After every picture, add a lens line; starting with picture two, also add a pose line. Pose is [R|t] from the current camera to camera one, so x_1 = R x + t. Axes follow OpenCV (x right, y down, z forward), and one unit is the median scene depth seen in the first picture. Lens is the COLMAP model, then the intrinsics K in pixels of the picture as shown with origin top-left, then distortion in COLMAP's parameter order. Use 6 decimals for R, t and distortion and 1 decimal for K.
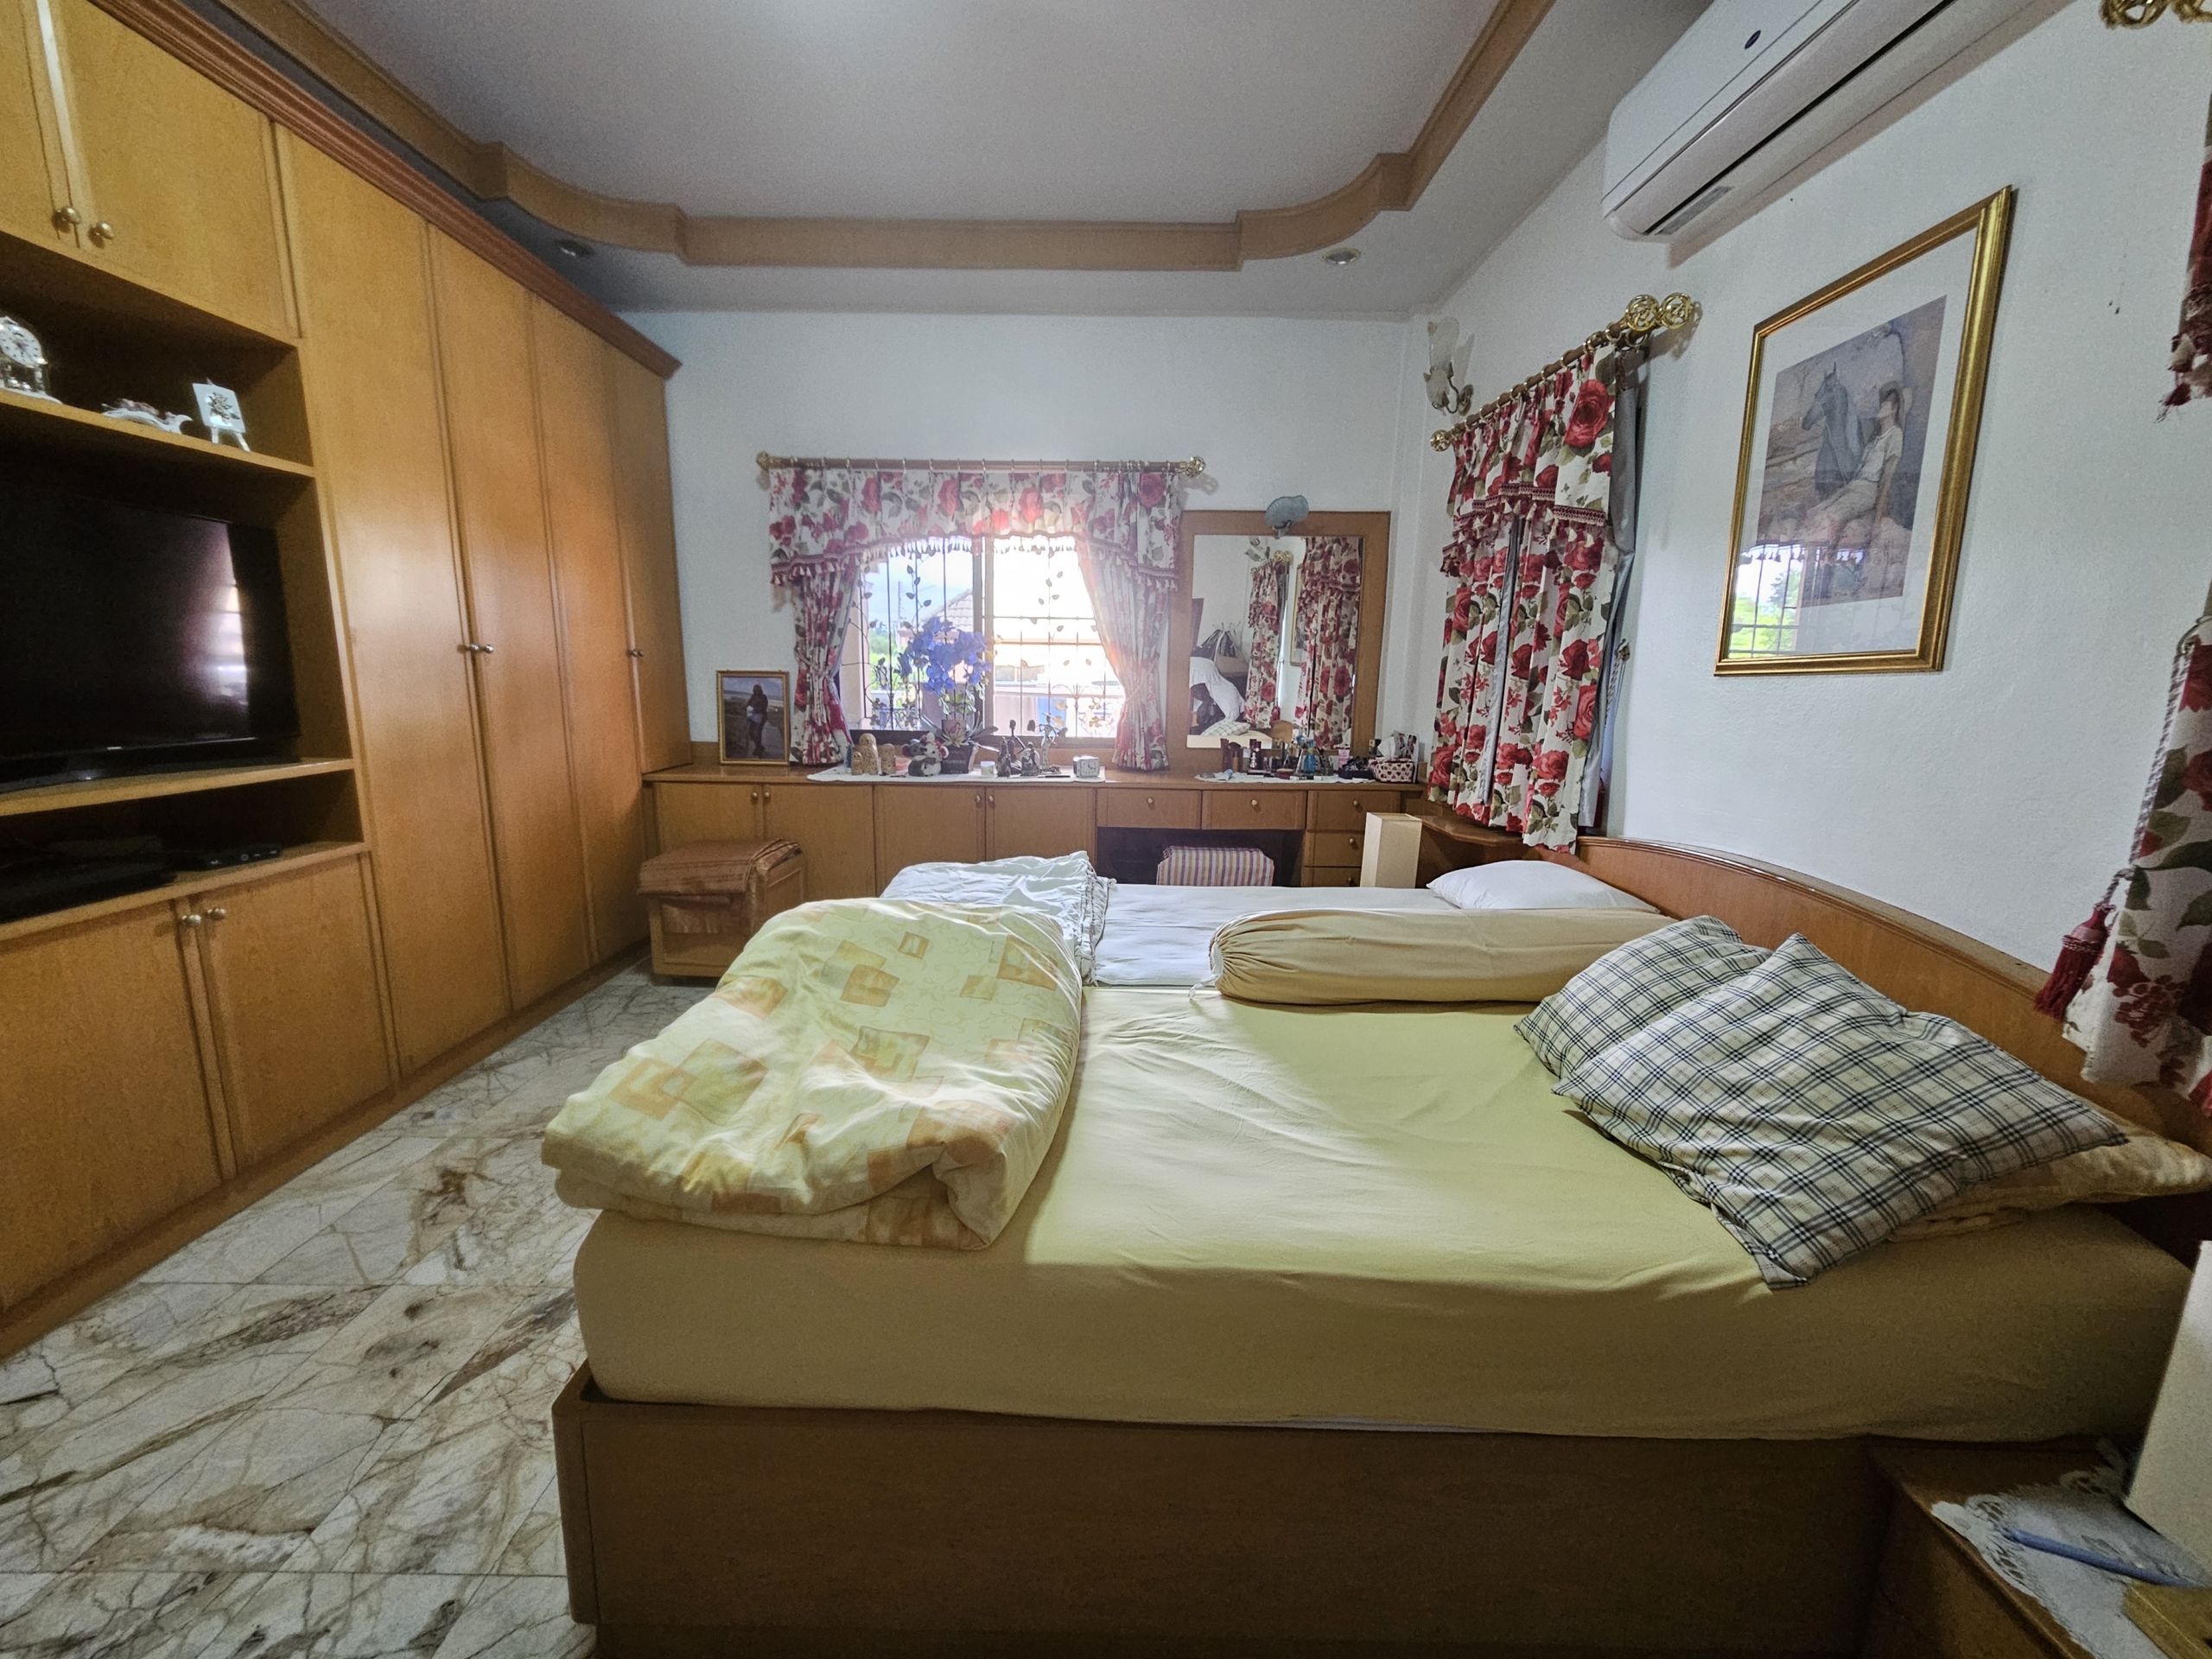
lens RADIAL K [[908.6, 0, 1095.5], [0, 908.6, 835.1], [0, 0, 1]] dist [0.000625, -0.000057]
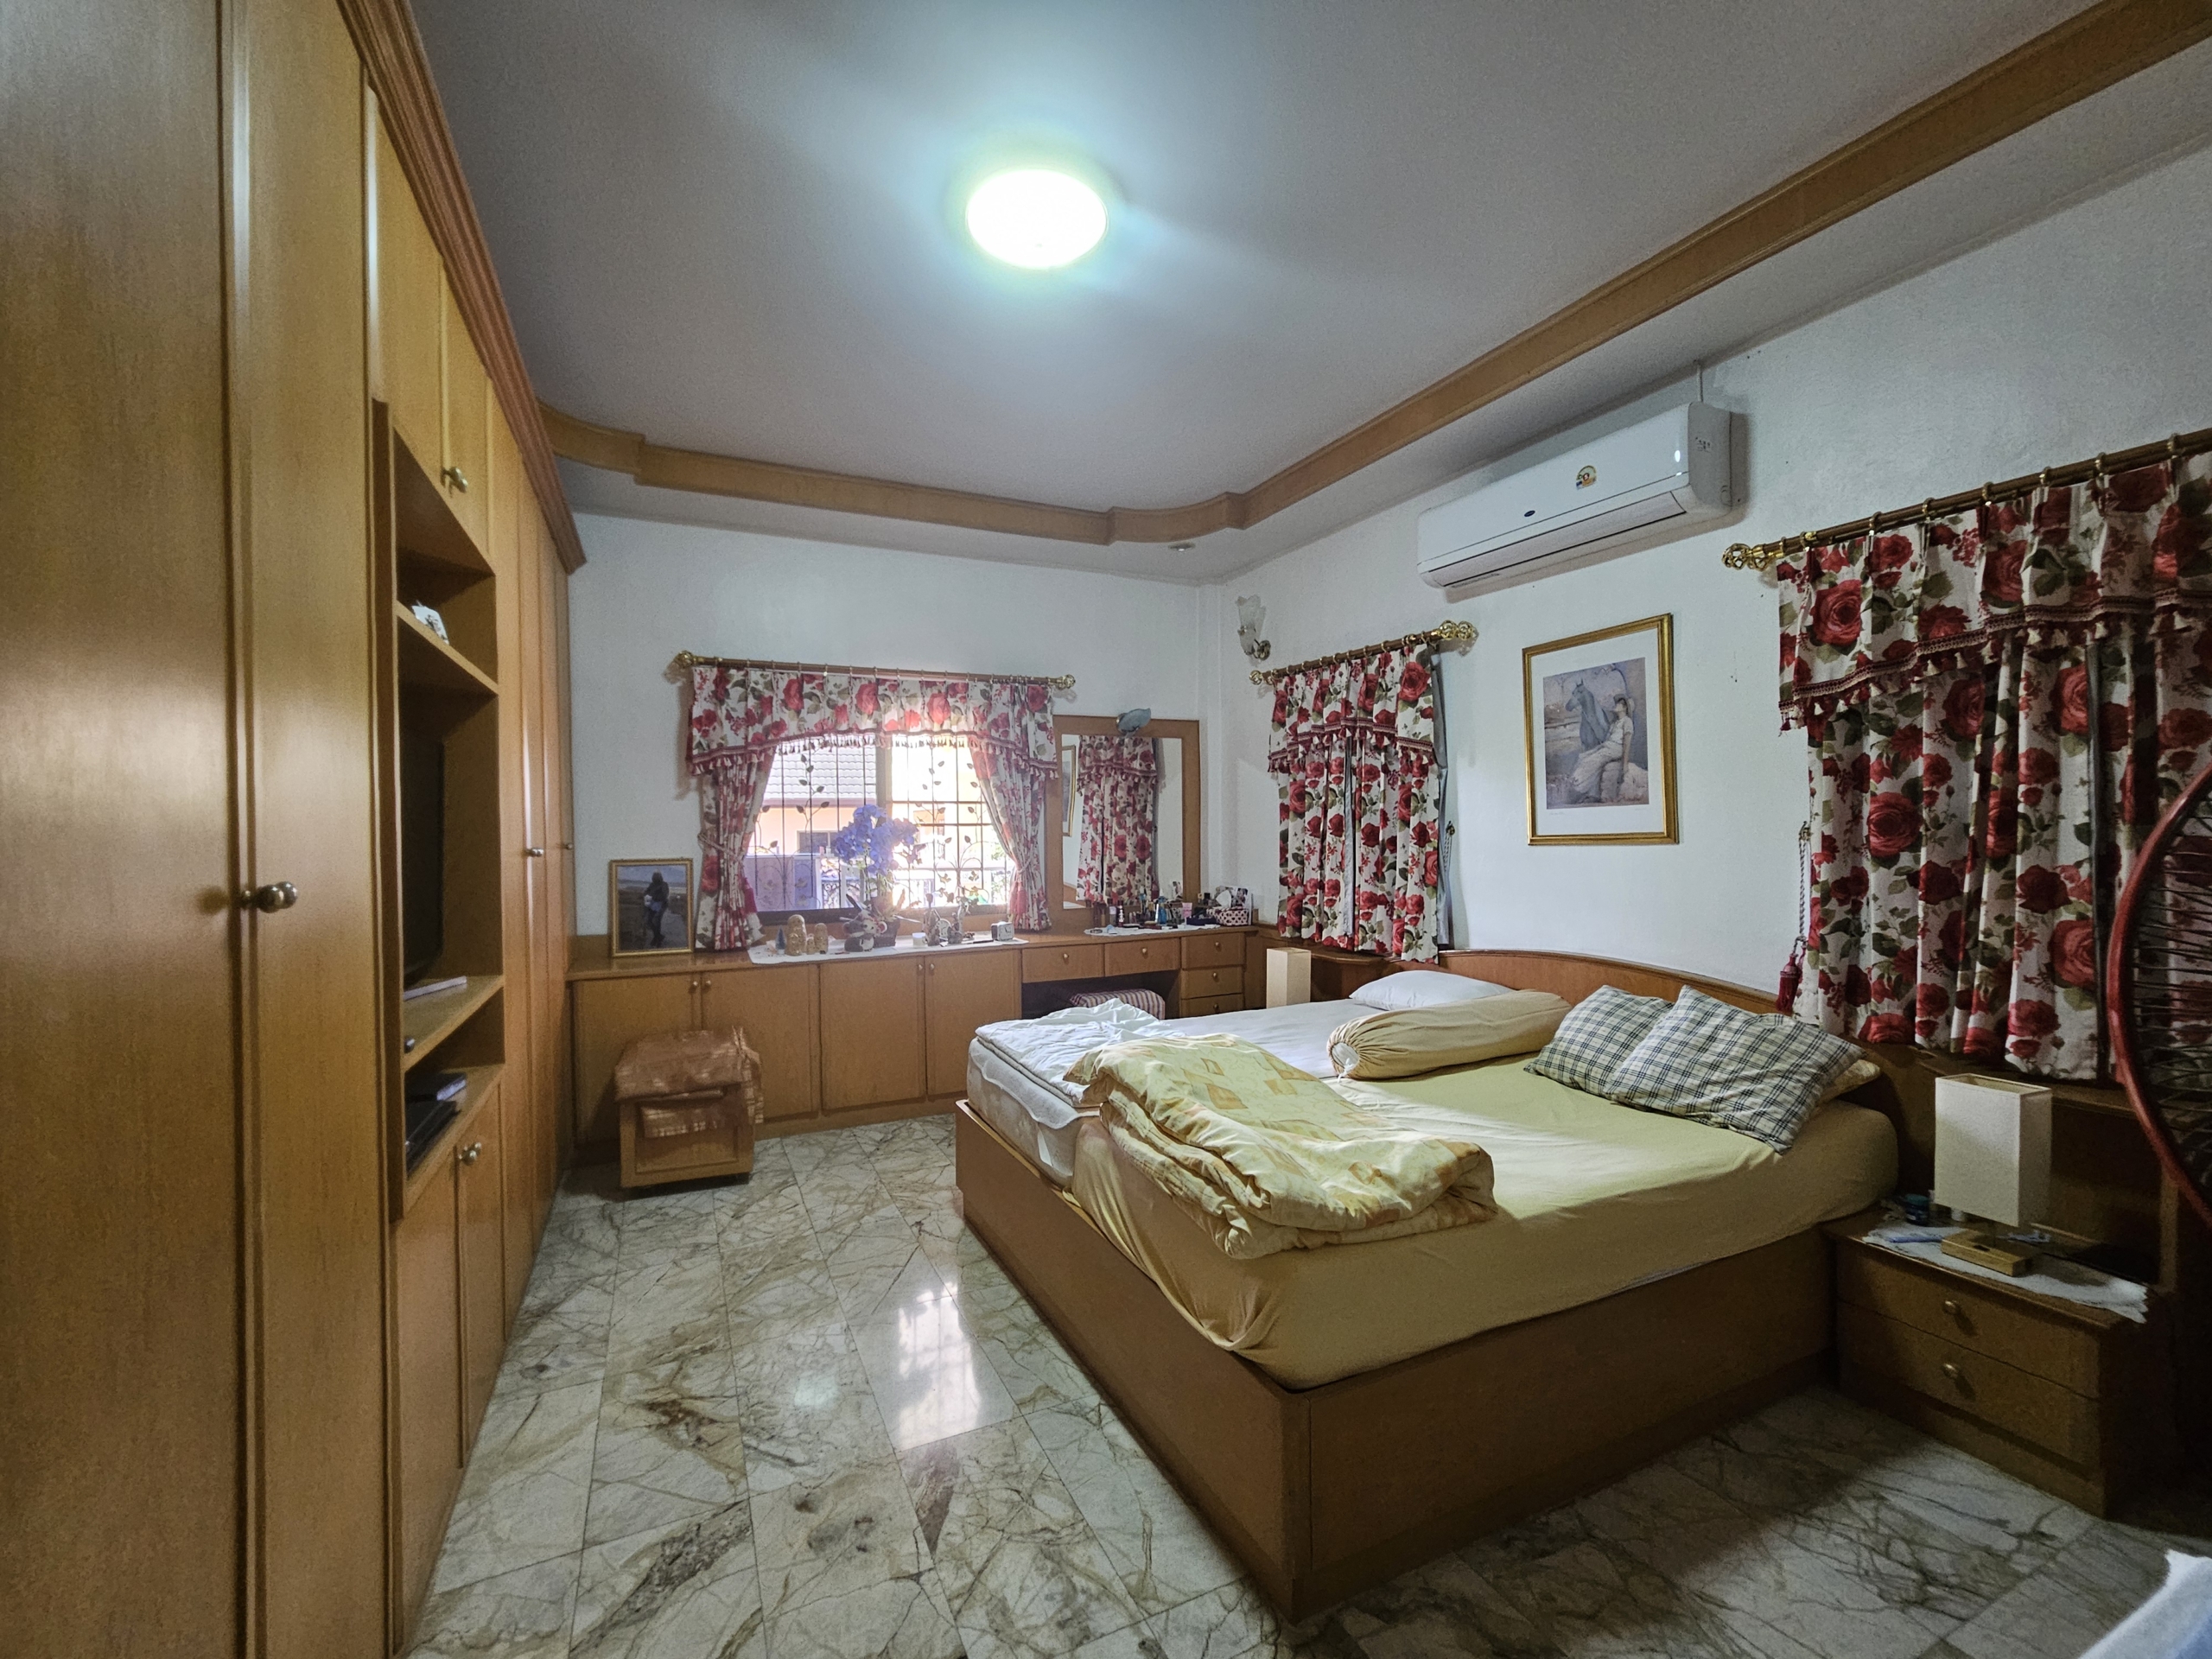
lens RADIAL K [[898.8, 0, 1096.1], [0, 898.8, 836.3], [0, 0, 1]] dist [0.000098, -0.000592]
pose [[0.904335, -0.028403, 0.425878, -0.444277], [0.100219, 0.984019, -0.147183, -0.017368], [-0.414892, 0.175784, 0.892729, -0.084754]]
